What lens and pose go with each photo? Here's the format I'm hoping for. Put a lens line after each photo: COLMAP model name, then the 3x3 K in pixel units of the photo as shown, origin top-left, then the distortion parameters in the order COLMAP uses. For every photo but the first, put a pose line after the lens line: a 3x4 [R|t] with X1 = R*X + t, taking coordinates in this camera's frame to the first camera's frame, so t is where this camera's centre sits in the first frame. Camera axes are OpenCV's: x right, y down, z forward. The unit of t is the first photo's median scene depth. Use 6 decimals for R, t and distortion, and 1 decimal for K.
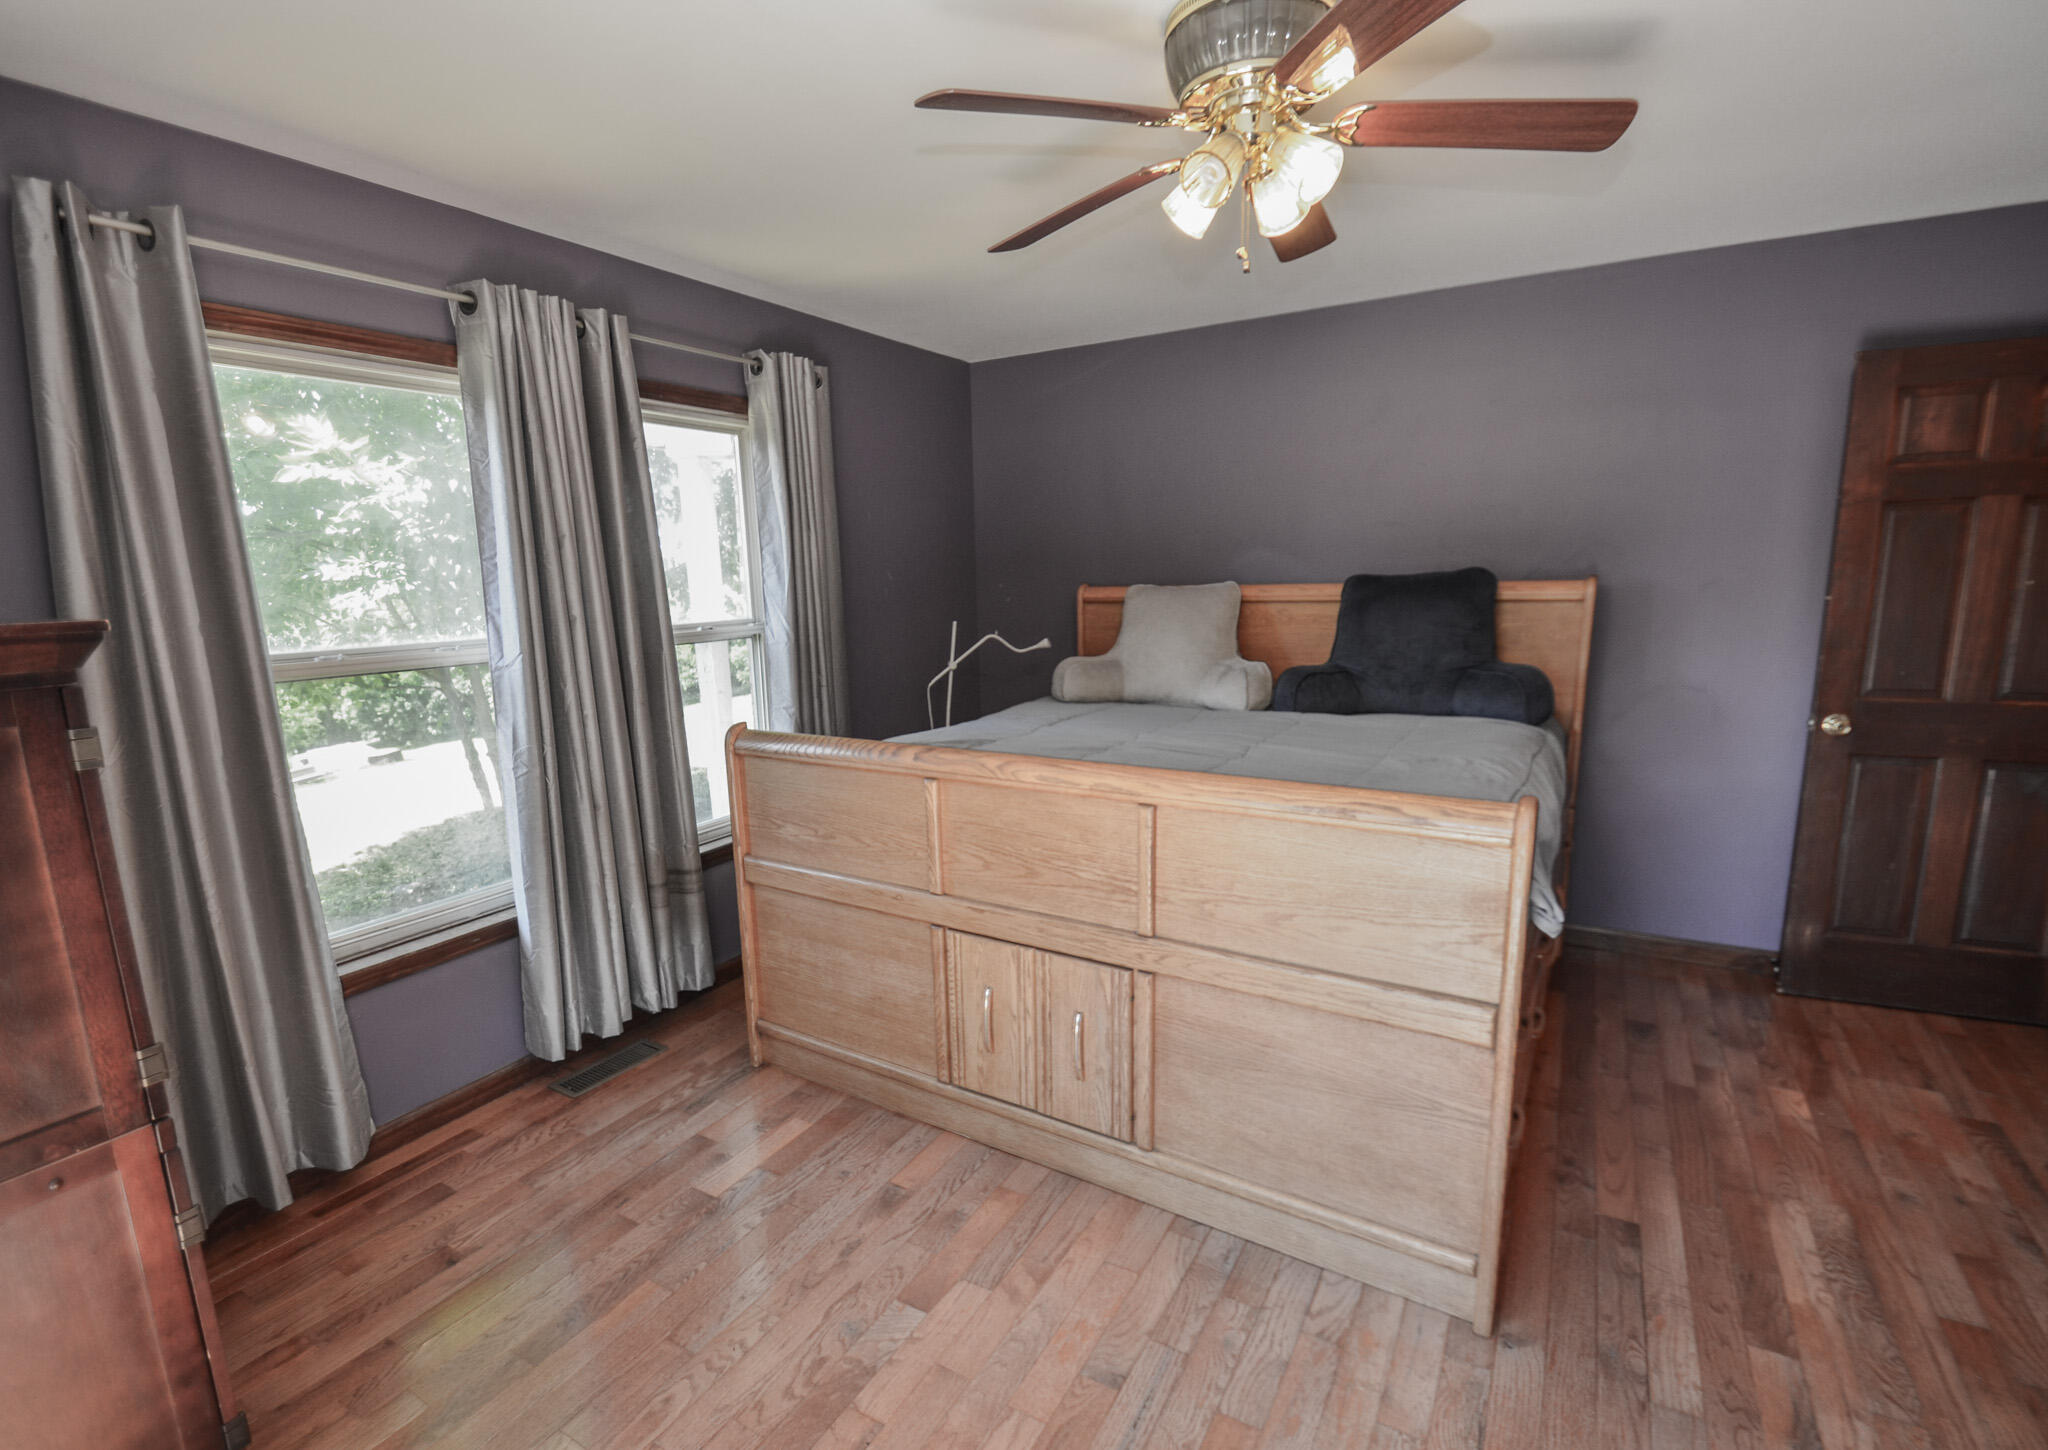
lens RADIAL K [[973.8, 0, 1025.2], [0, 973.8, 747.0], [0, 0, 1]] dist [0.001667, -0.000570]
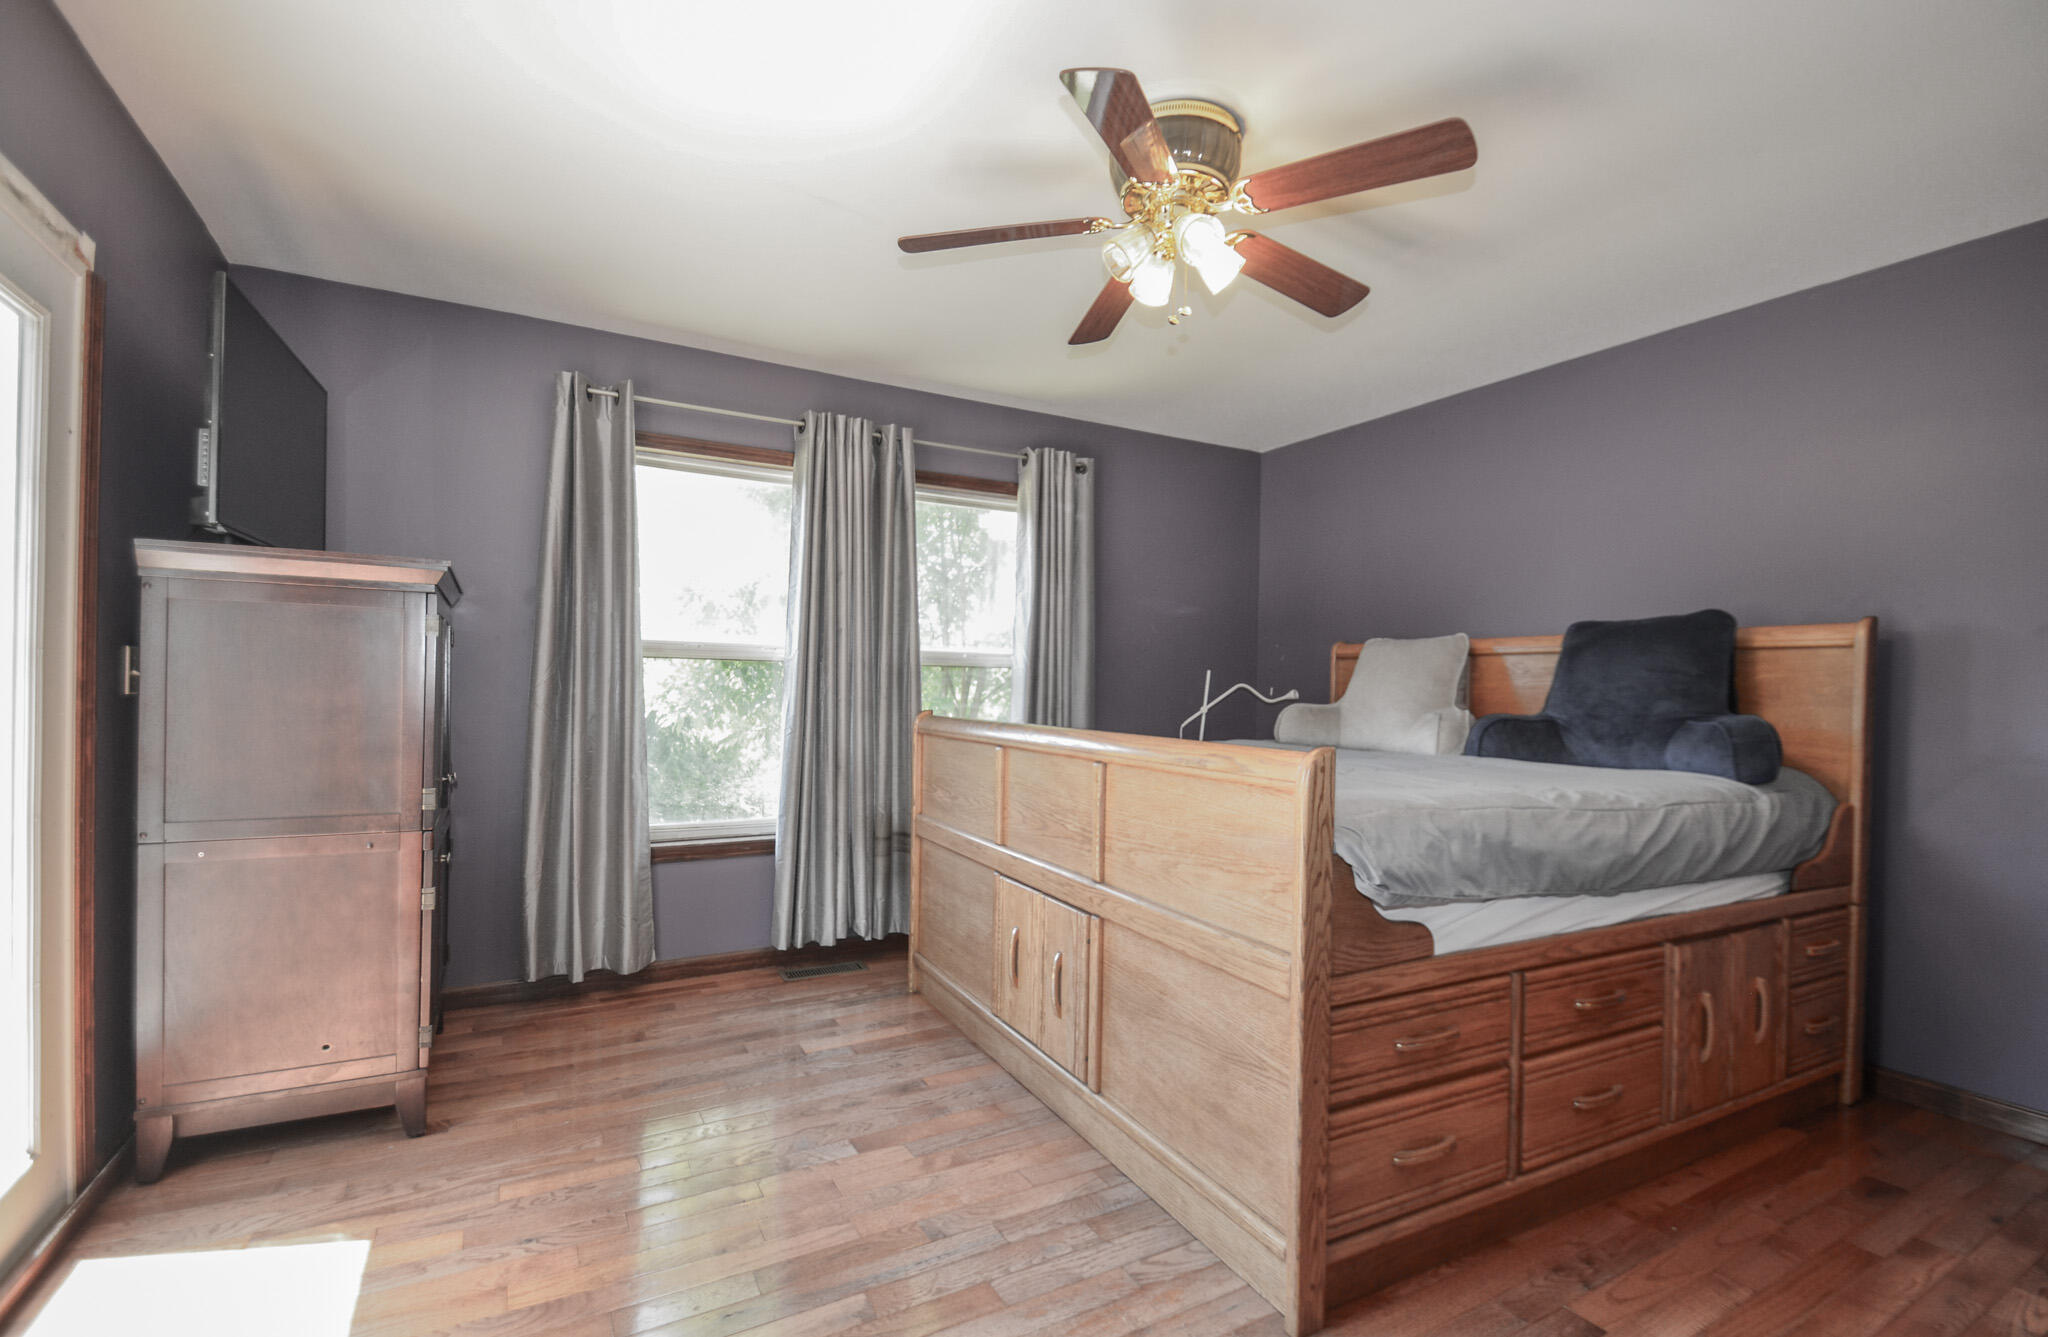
lens RADIAL K [[921.4, 0, 1024.0], [0, 921.4, 668.5], [0, 0, 1]] dist [-0.002762, -0.000180]
pose [[0.865456, 0.031335, -0.500005, 0.450391], [-0.126654, 0.979307, -0.157852, 0.102452], [0.484711, 0.199942, 0.851515, 0.001332]]
